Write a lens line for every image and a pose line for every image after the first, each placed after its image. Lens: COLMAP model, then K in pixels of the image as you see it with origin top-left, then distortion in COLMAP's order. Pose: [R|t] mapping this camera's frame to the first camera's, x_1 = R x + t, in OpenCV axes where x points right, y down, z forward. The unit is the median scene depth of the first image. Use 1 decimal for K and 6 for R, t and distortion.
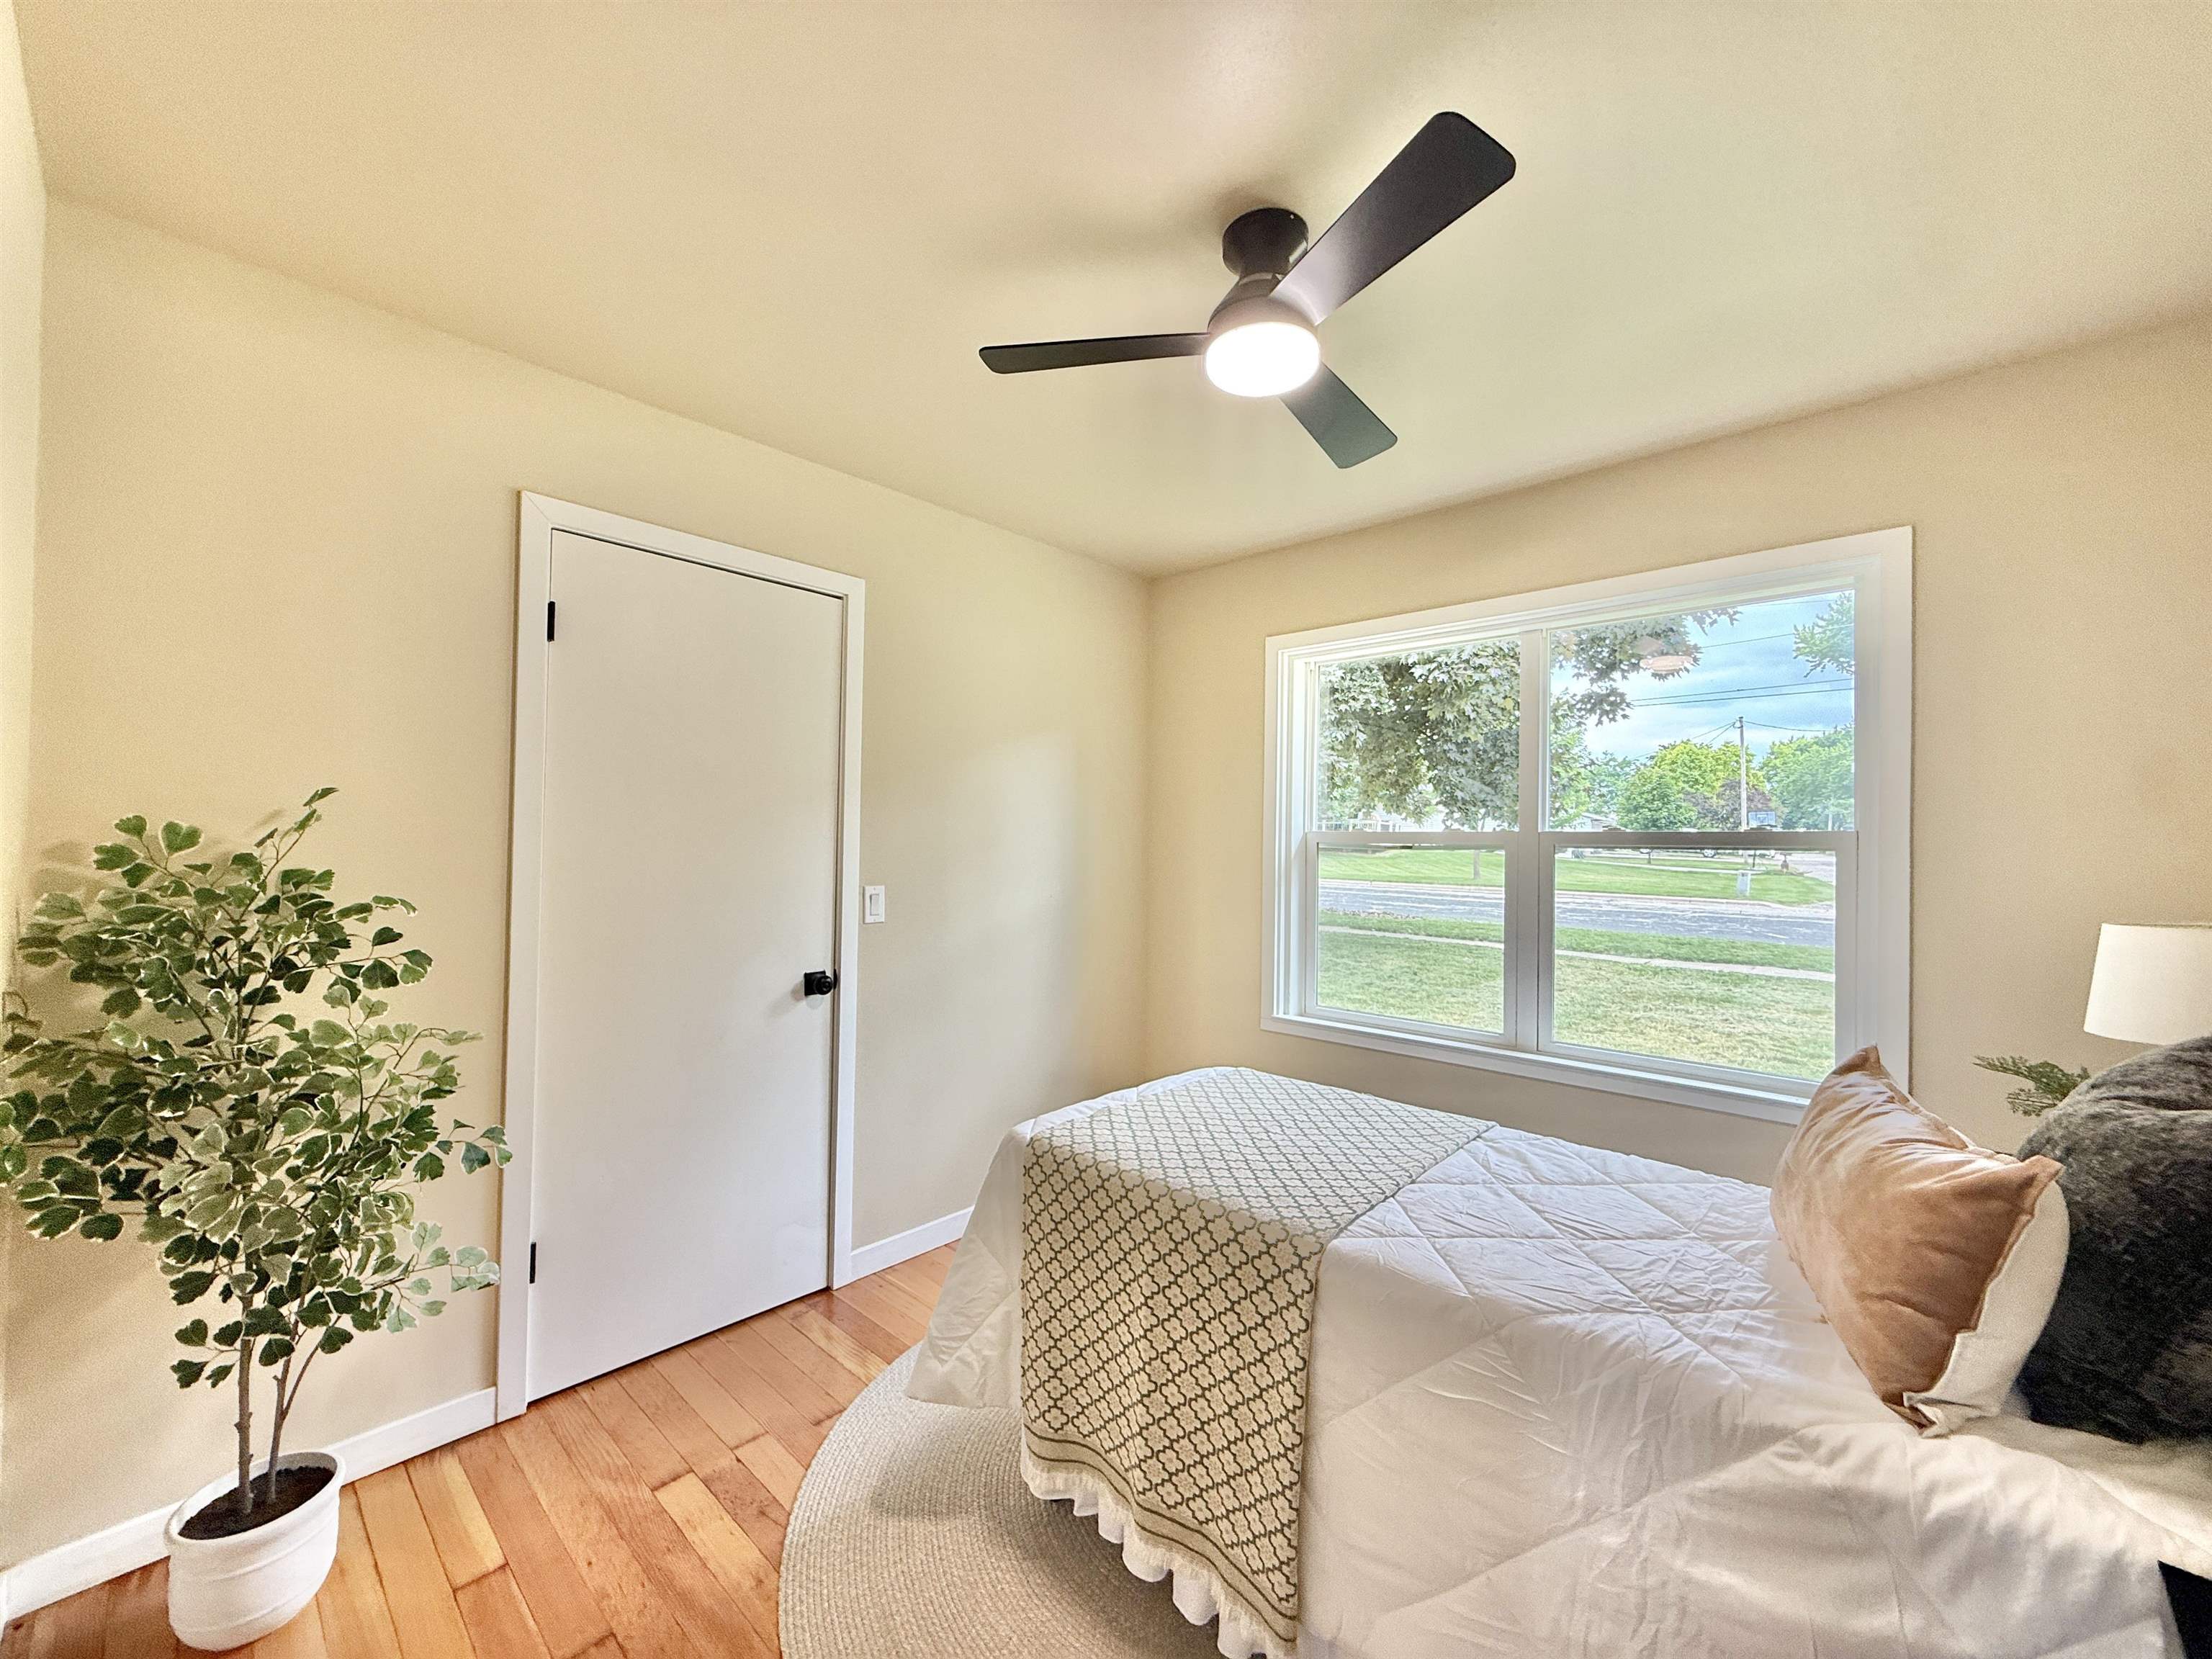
lens RADIAL K [[899.0, 0, 1105.5], [0, 899.0, 836.8], [0, 0, 1]] dist [0.000686, 0.000212]
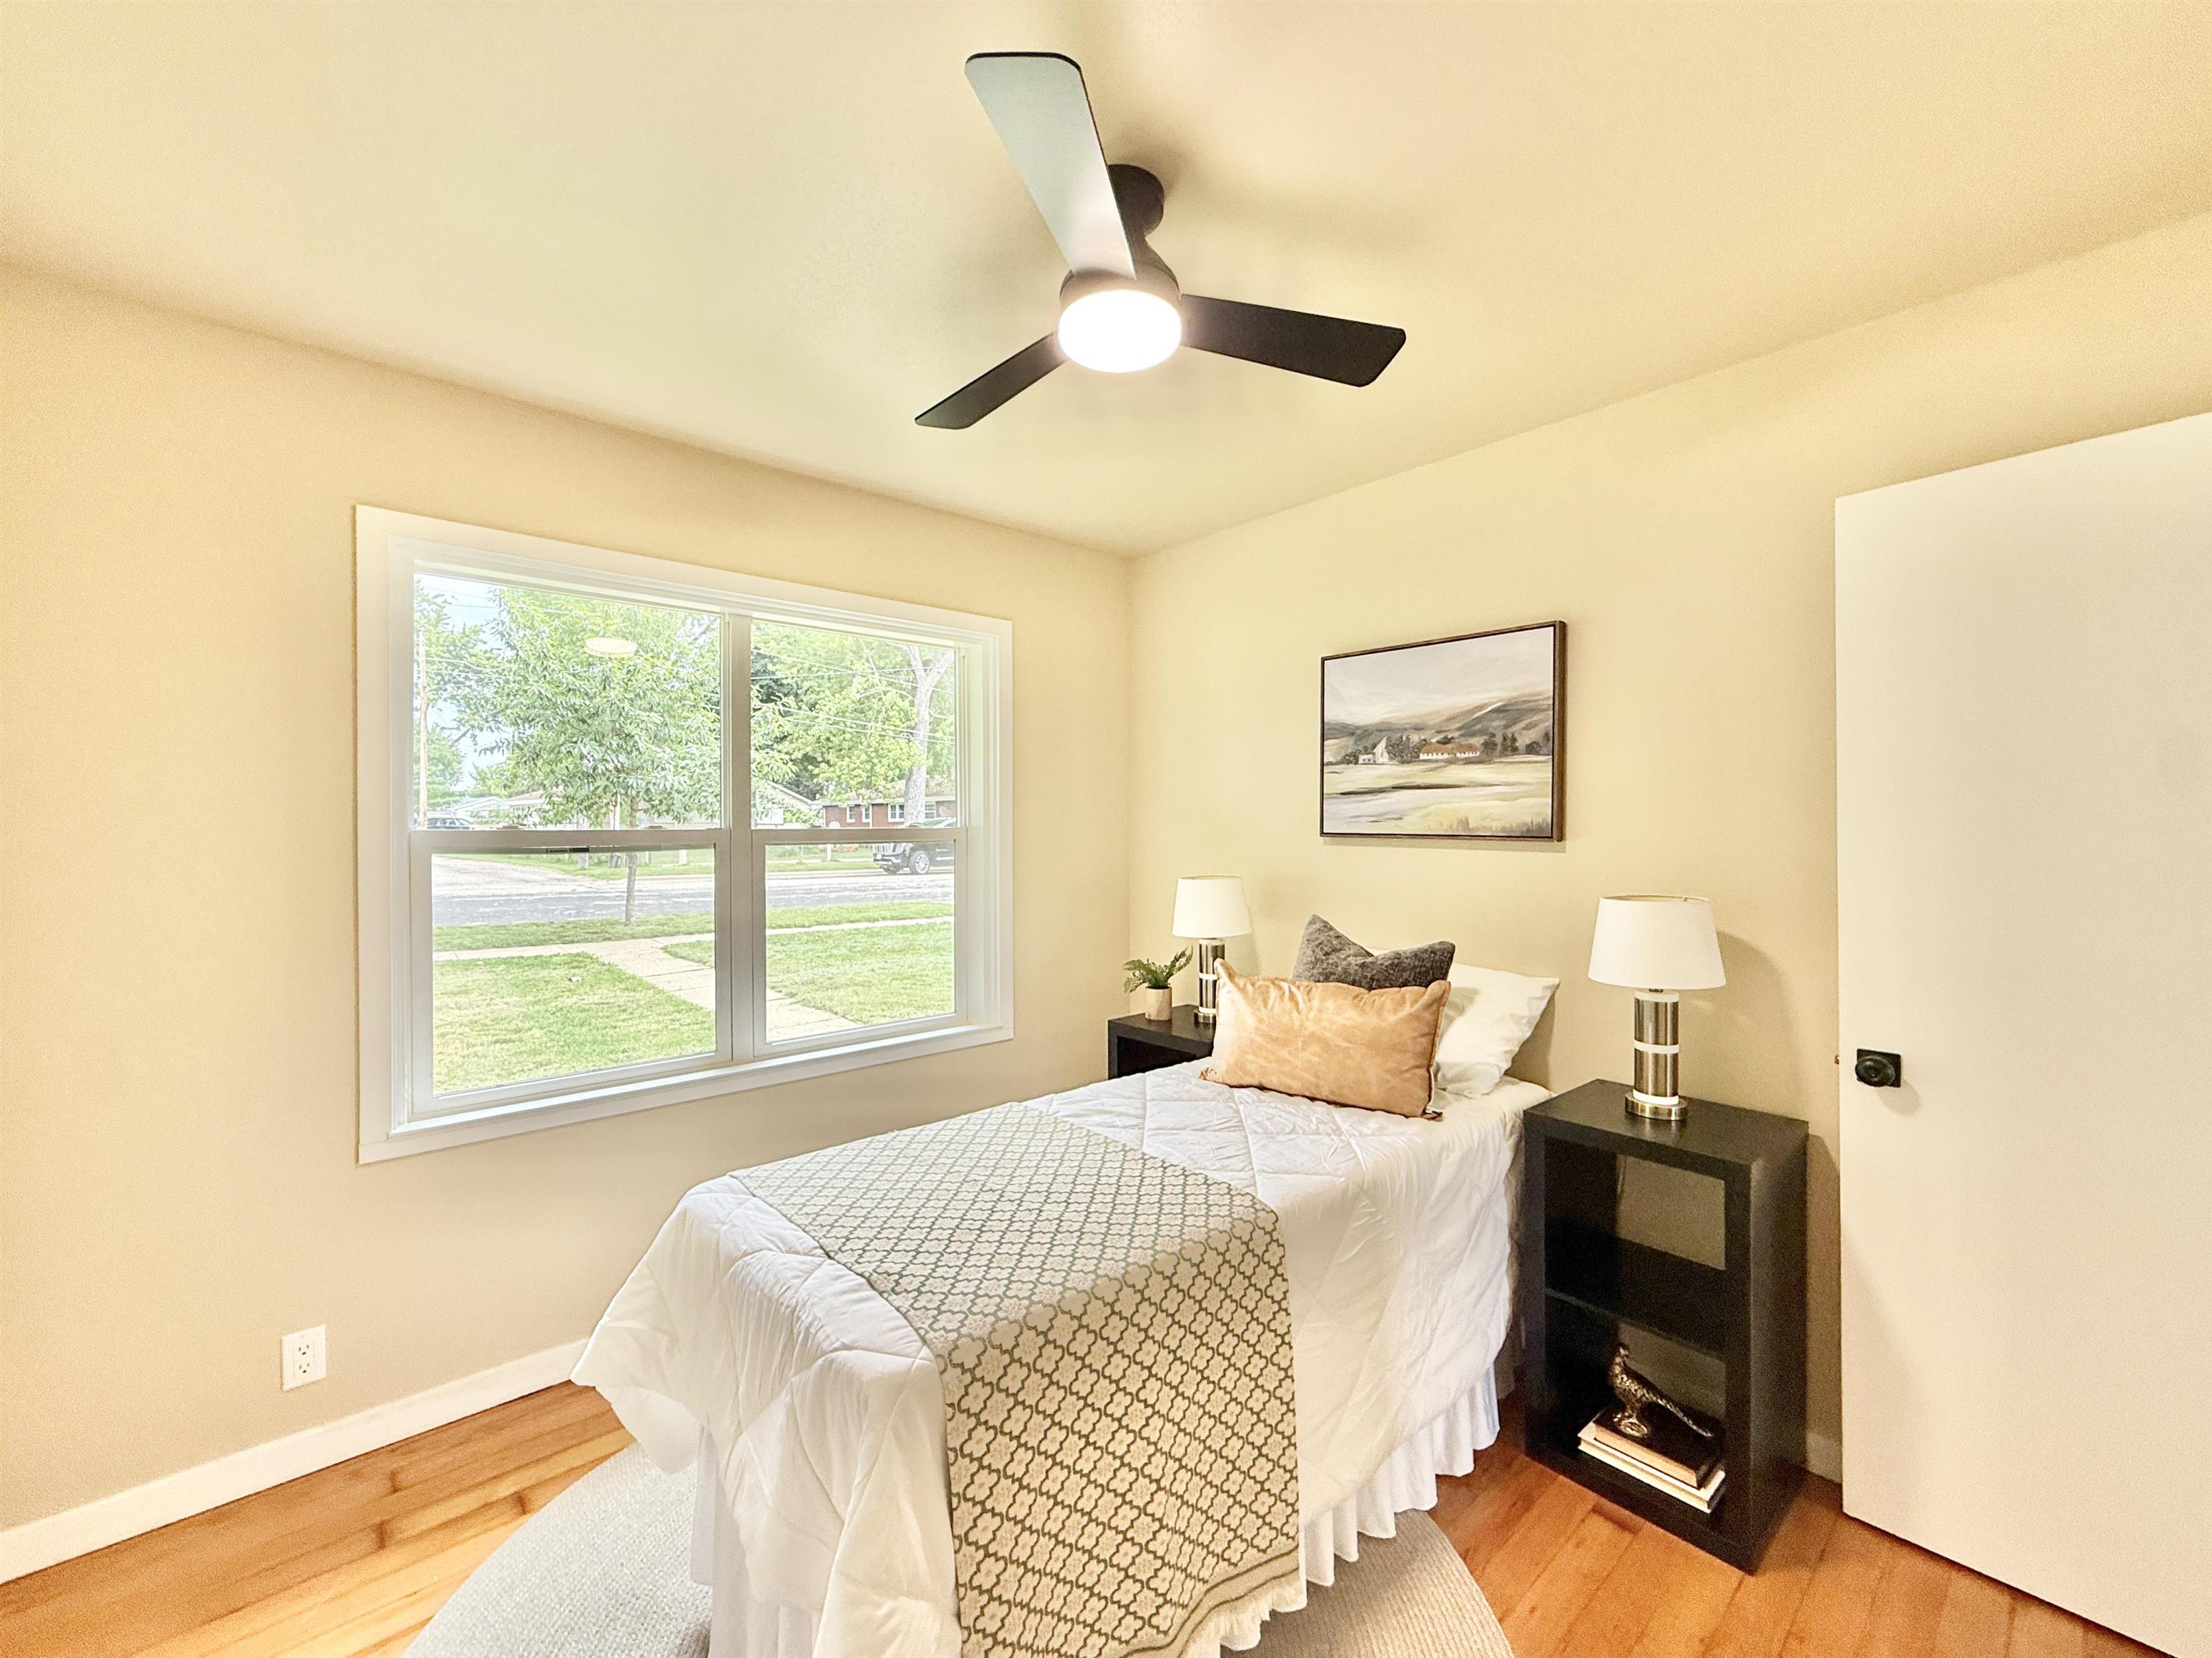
lens RADIAL K [[899.0, 0, 1101.8], [0, 899.0, 826.5], [0, 0, 1]] dist [0.000686, 0.000212]
pose [[0.090623, -0.006481, 0.995864, -0.597799], [-0.005590, 0.999960, 0.007016, -0.023626], [-0.995870, -0.006203, 0.090584, 0.742849]]
